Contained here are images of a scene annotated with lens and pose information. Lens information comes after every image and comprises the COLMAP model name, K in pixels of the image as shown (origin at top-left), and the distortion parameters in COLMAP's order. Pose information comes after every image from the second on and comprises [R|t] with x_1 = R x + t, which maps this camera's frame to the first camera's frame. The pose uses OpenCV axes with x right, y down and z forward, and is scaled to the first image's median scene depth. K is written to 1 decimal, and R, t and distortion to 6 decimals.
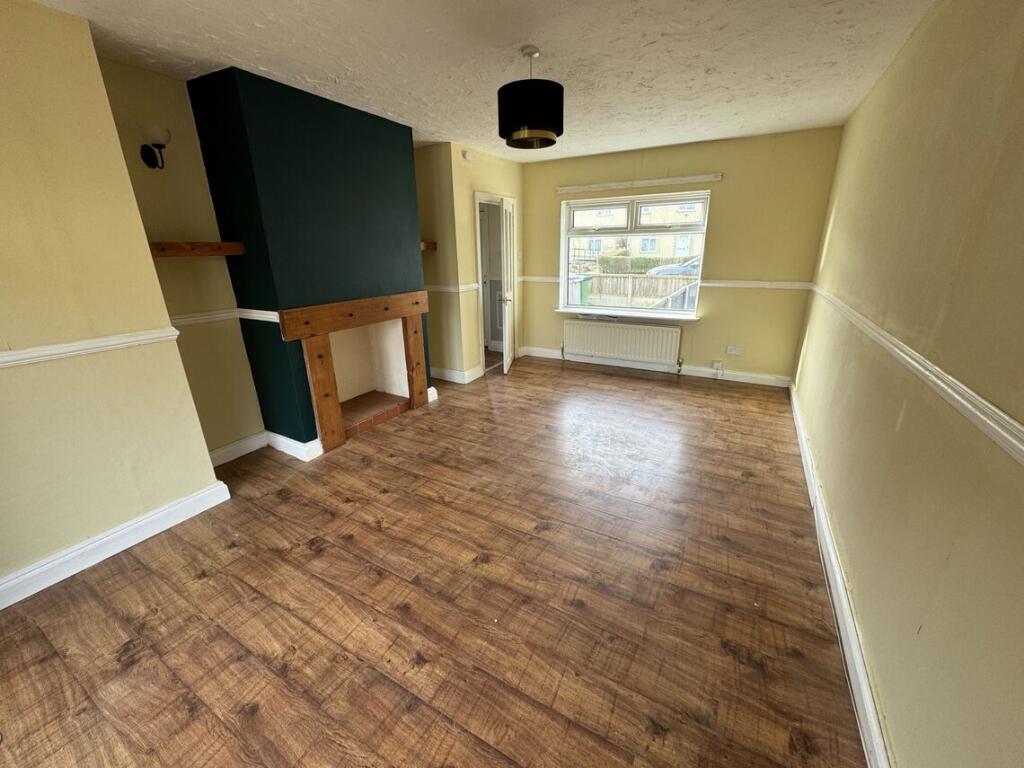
lens RADIAL K [[409.8, 0, 510.4], [0, 409.8, 381.8], [0, 0, 1]] dist [-0.000435, 0.000698]
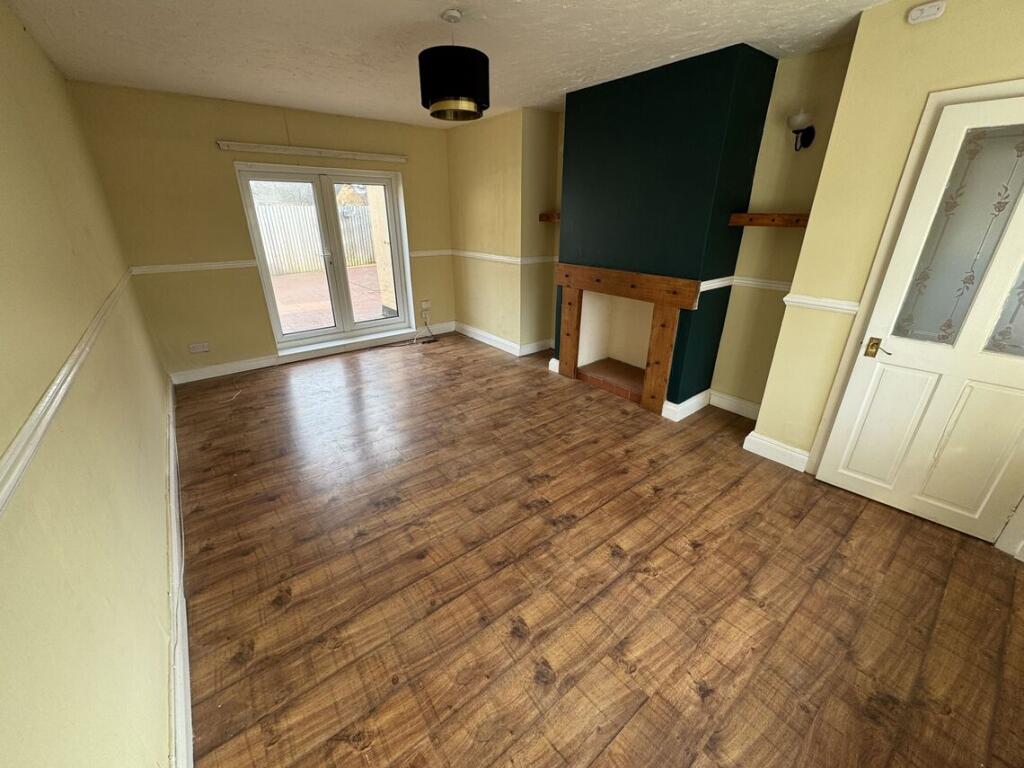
lens RADIAL K [[409.8, 0, 517.2], [0, 409.8, 389.4], [0, 0, 1]] dist [-0.000435, 0.000698]
pose [[-0.376535, 0.380712, -0.844559, 0.848037], [-0.286199, 0.819254, 0.496903, -0.462969], [0.881086, 0.428813, -0.199518, 1.294511]]
